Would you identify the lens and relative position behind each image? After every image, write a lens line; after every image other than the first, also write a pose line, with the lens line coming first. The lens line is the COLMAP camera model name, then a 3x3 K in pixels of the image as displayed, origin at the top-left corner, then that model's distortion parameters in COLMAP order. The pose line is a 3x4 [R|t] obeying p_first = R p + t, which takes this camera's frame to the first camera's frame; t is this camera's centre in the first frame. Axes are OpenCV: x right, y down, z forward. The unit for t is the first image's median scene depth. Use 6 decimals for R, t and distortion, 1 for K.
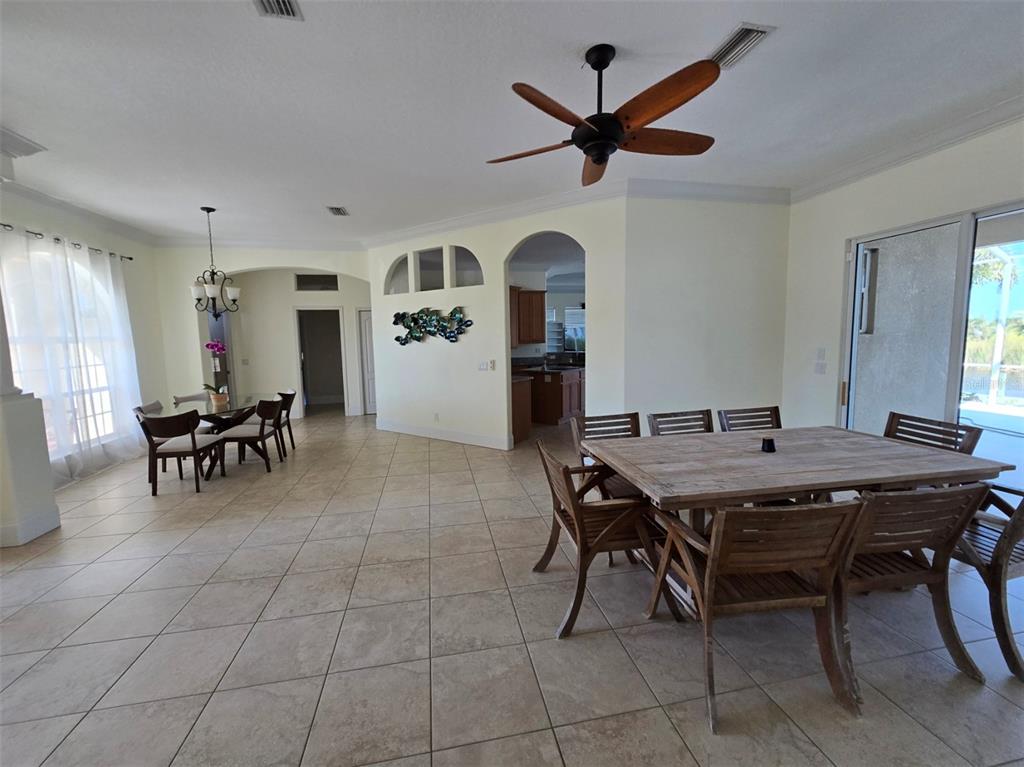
lens RADIAL K [[417.8, 0, 515.1], [0, 417.8, 382.5], [0, 0, 1]] dist [-0.005115, -0.000668]
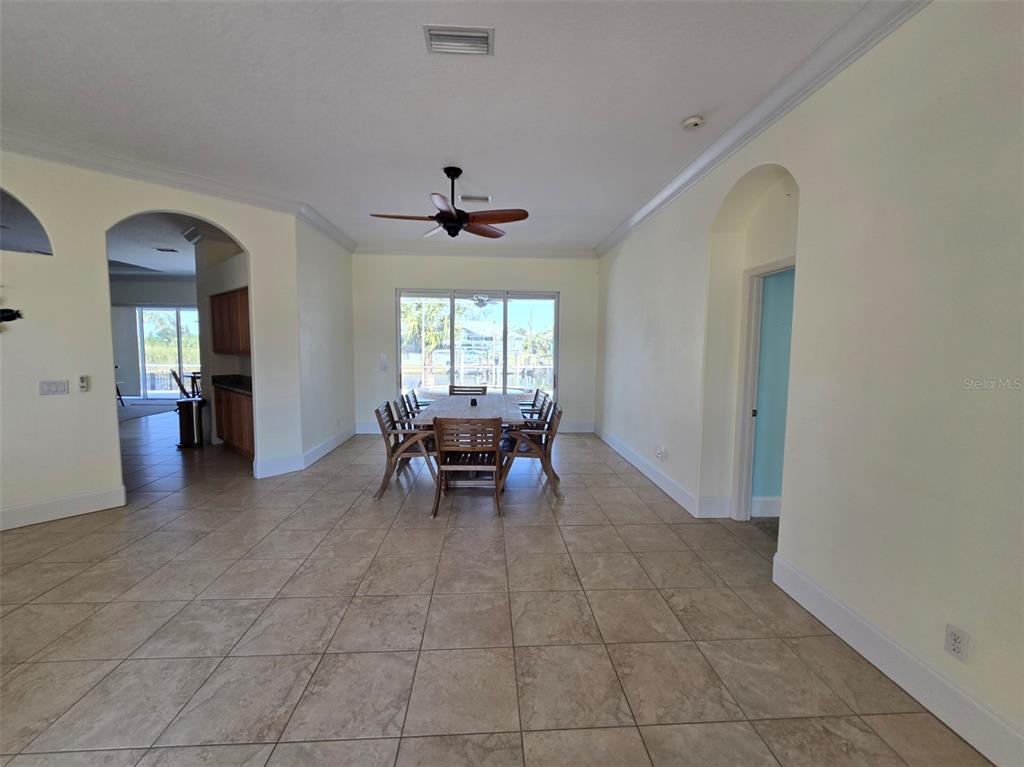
lens RADIAL K [[417.8, 0, 512.4], [0, 417.8, 380.5], [0, 0, 1]] dist [-0.005115, -0.000668]
pose [[0.139438, -0.065149, 0.988085, -1.020097], [0.098456, 0.993801, 0.051632, -0.024482], [-0.985324, 0.090084, 0.144988, 0.432919]]
